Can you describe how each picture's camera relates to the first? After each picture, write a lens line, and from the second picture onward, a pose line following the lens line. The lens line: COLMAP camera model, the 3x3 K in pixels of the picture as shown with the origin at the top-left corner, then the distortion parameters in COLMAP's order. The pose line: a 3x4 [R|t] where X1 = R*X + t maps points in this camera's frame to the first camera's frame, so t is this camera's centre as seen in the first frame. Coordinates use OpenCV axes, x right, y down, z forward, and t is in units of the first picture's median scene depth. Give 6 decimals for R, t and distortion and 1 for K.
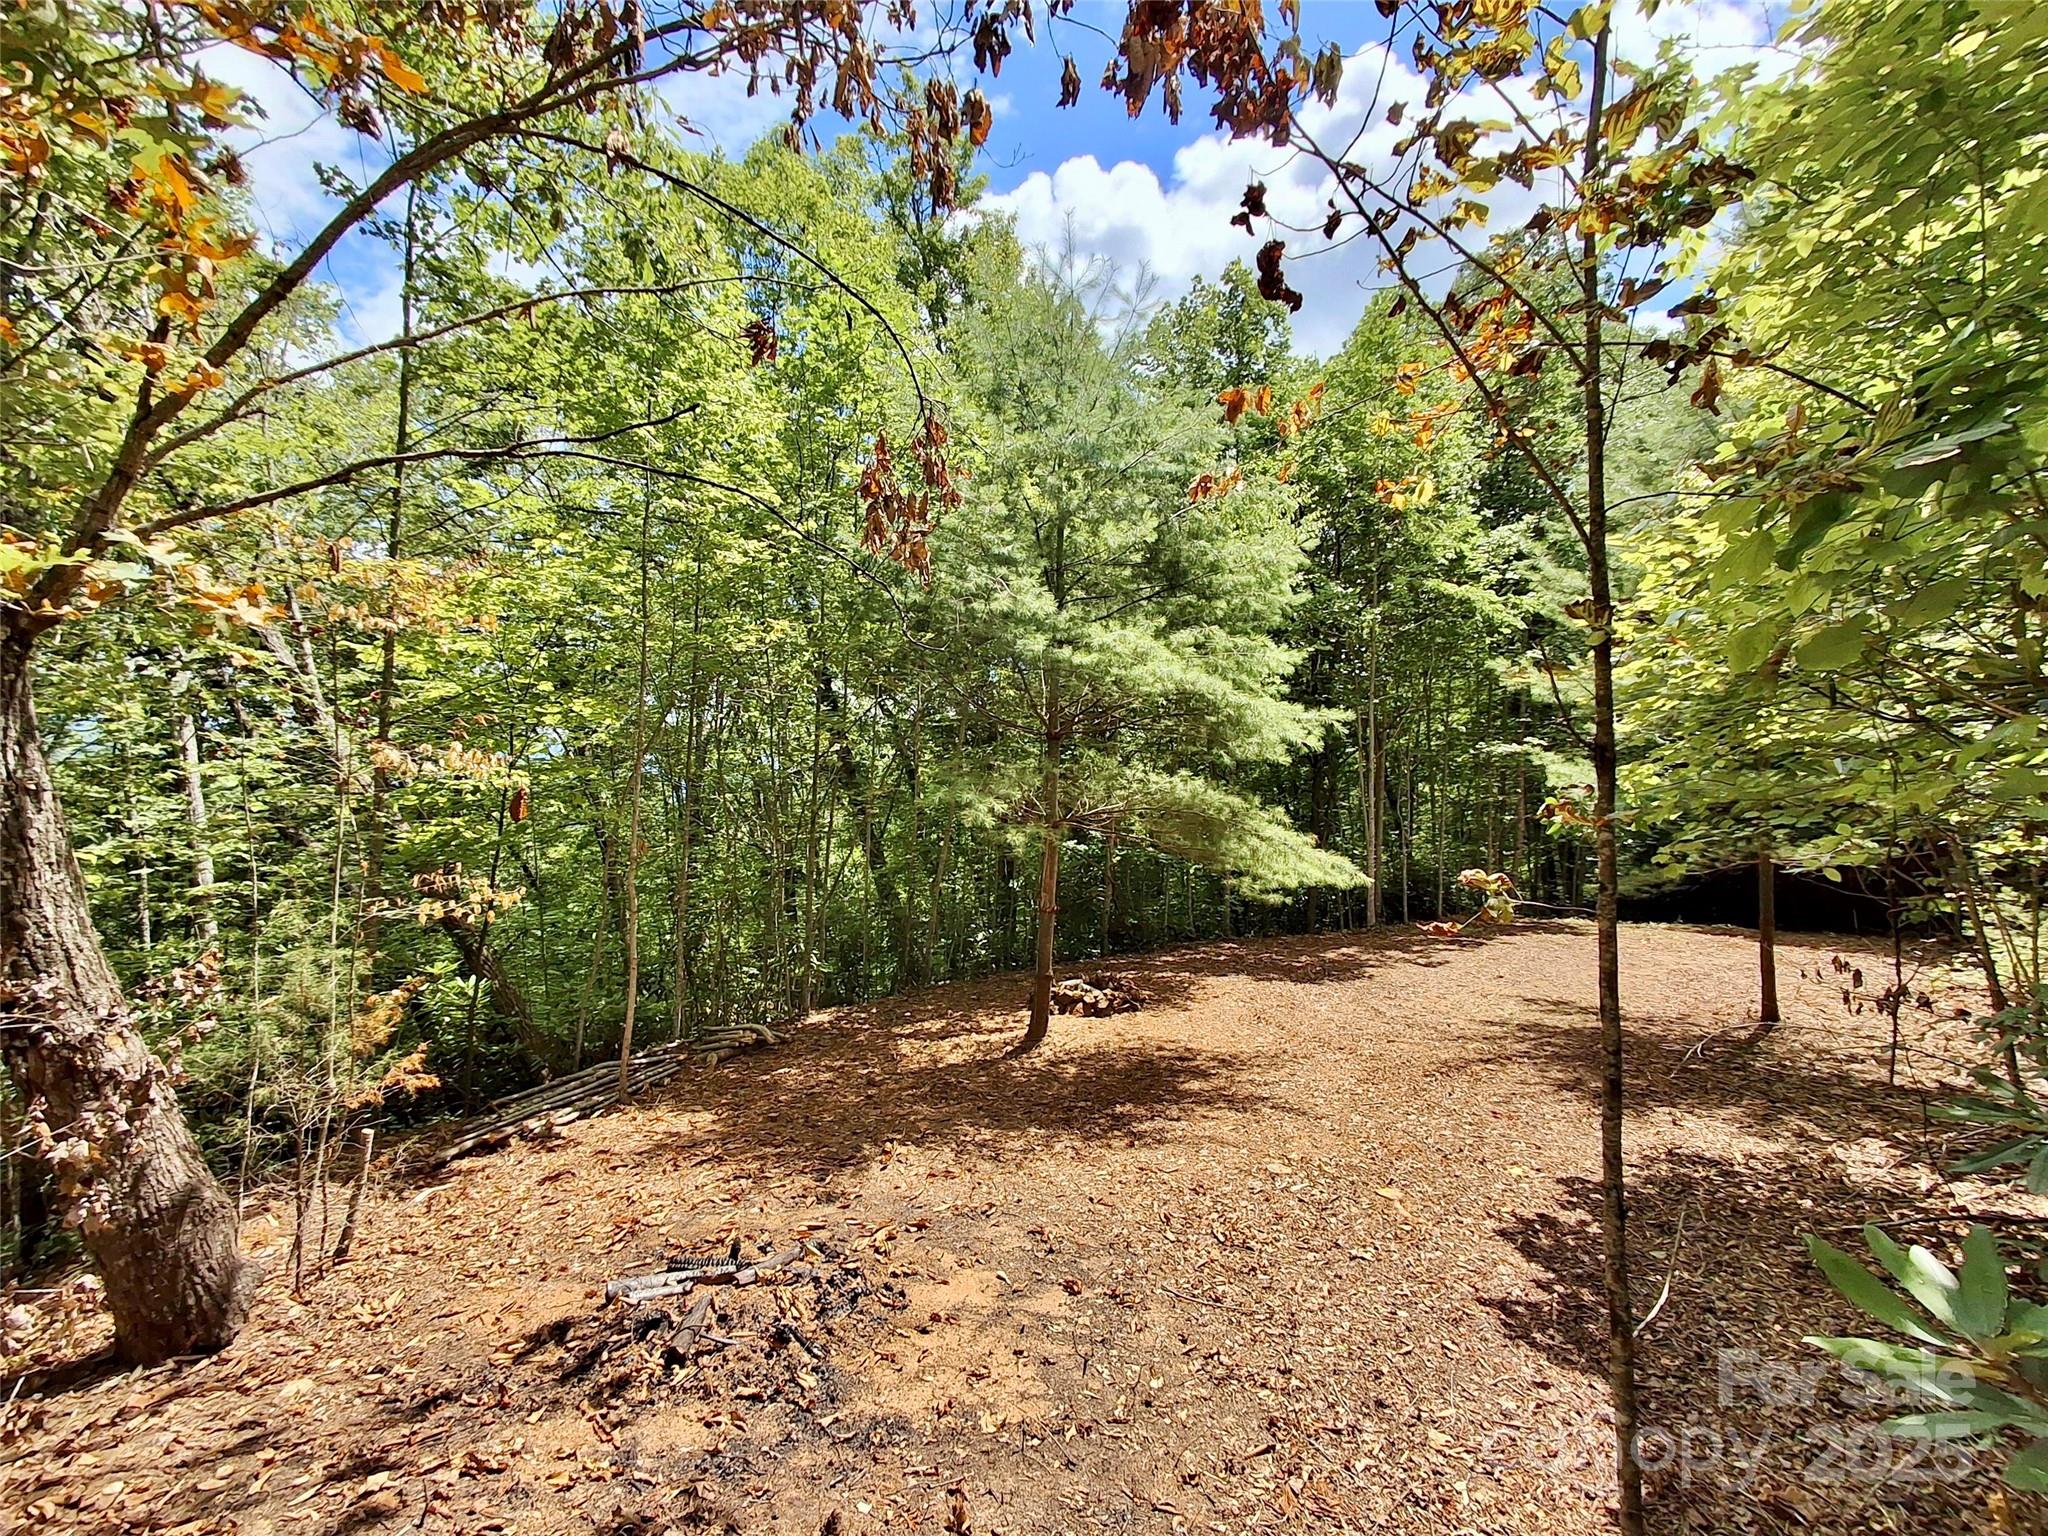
lens RADIAL K [[927.9, 0, 1021.5], [0, 927.9, 770.4], [0, 0, 1]] dist [0.008699, 0.003053]
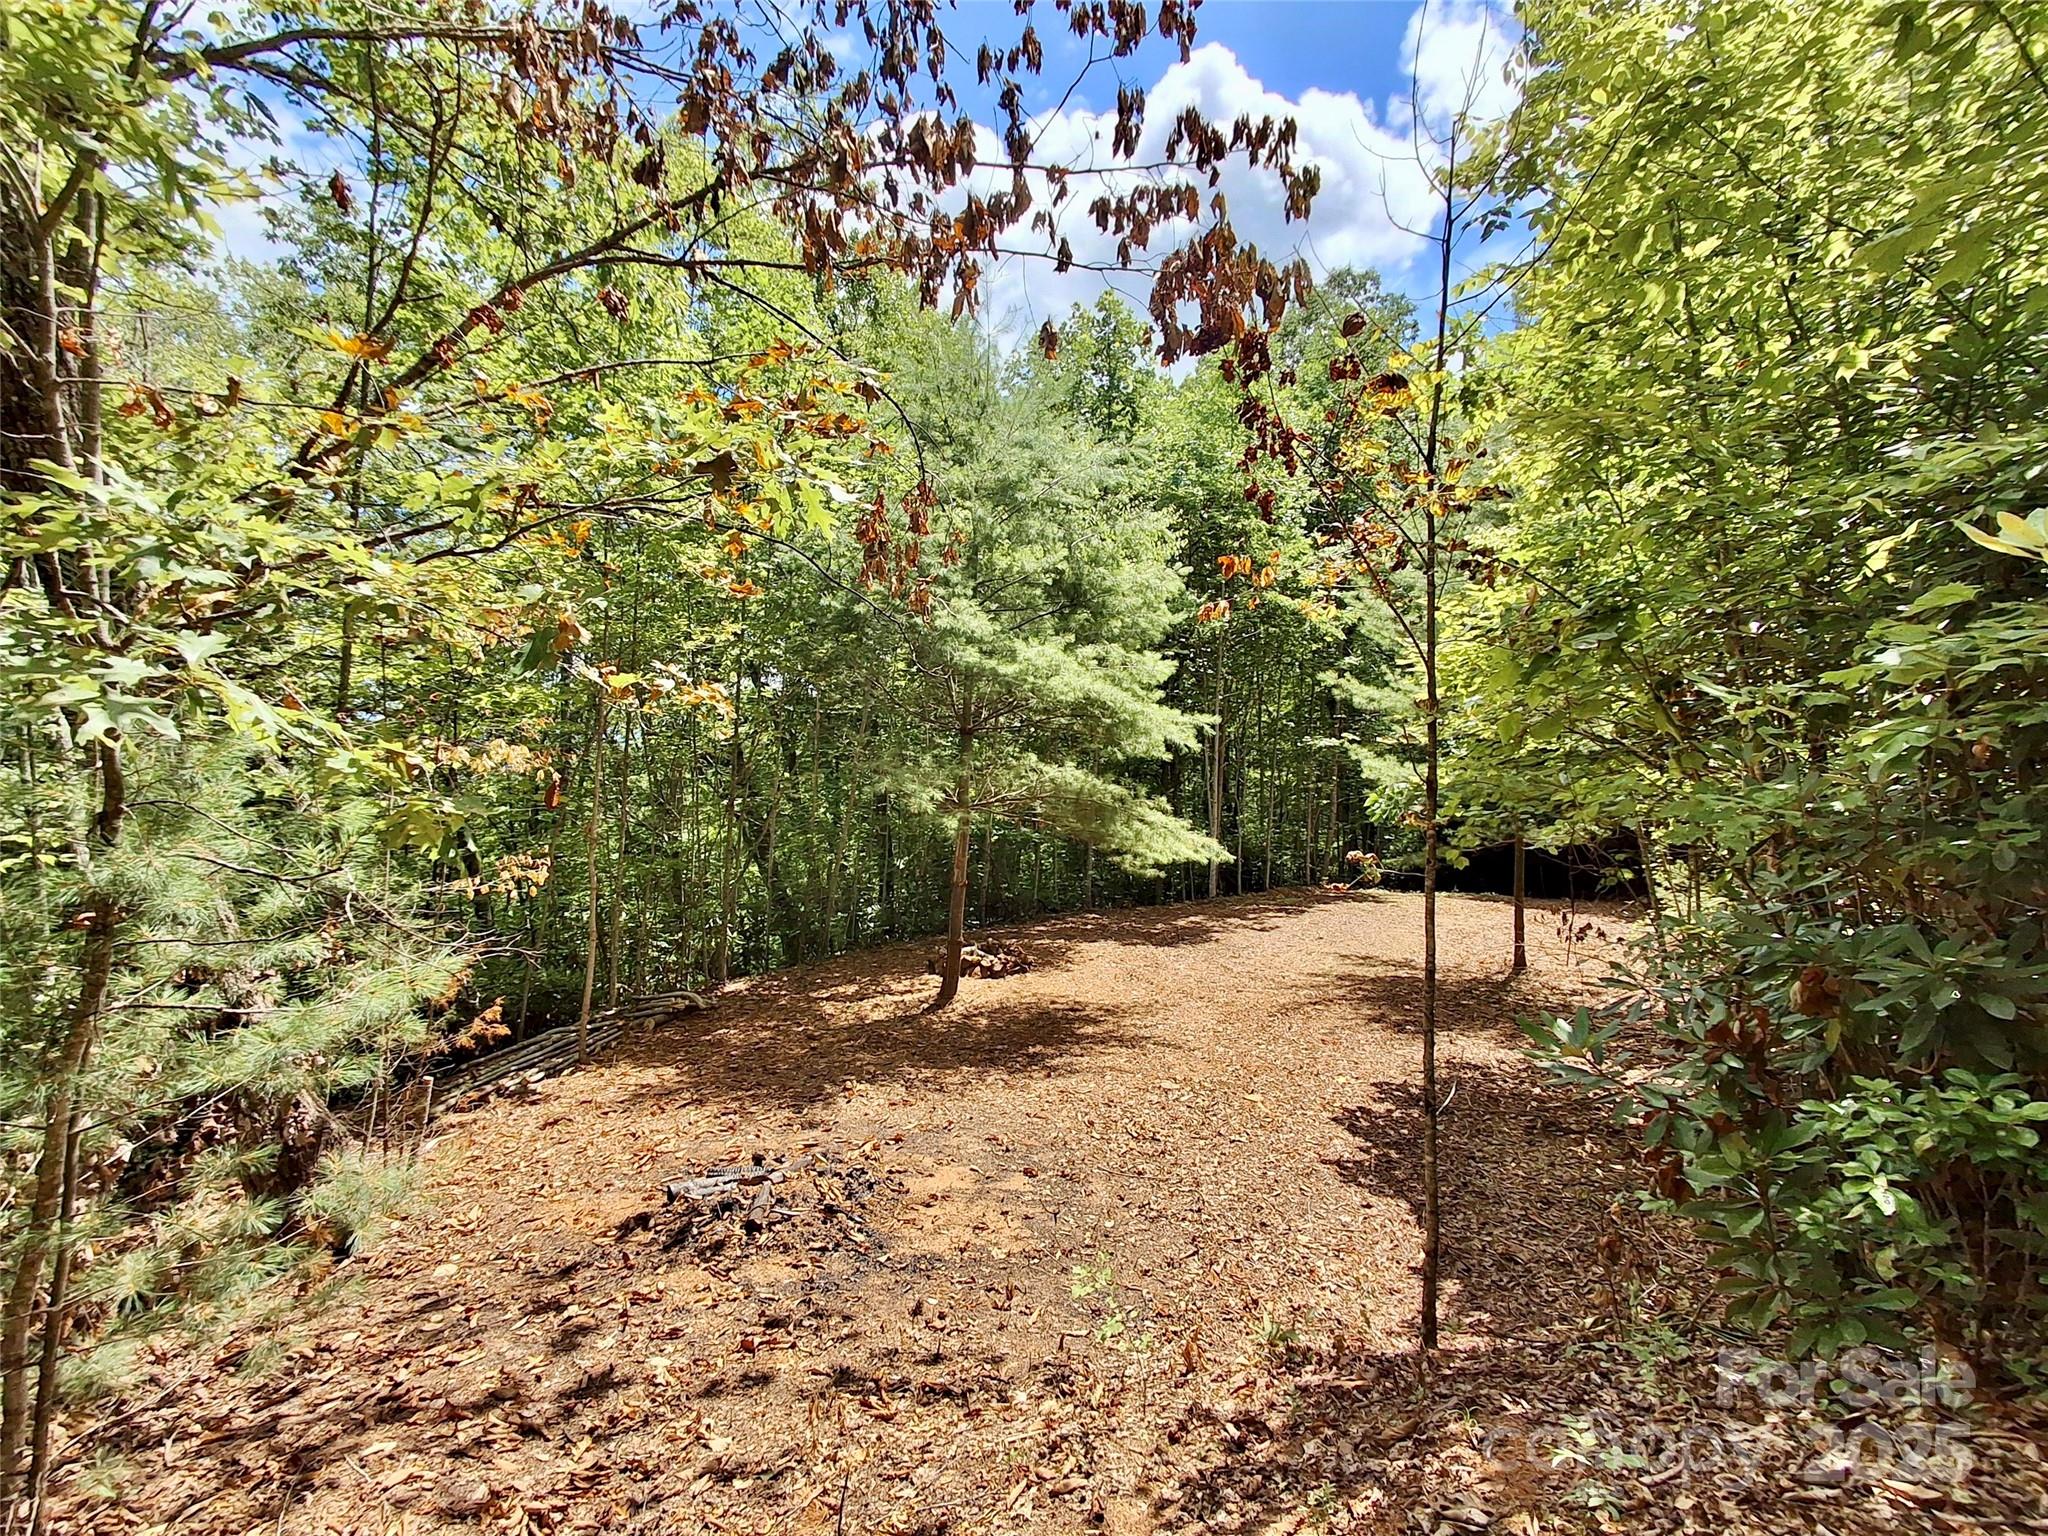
lens RADIAL K [[927.9, 0, 1025.2], [0, 927.9, 771.8], [0, 0, 1]] dist [0.008699, 0.003053]
pose [[0.984063, 0.013355, 0.177315, -0.116789], [-0.017911, 0.999549, 0.024120, -0.019471], [-0.176913, -0.026911, 0.983859, -0.156269]]
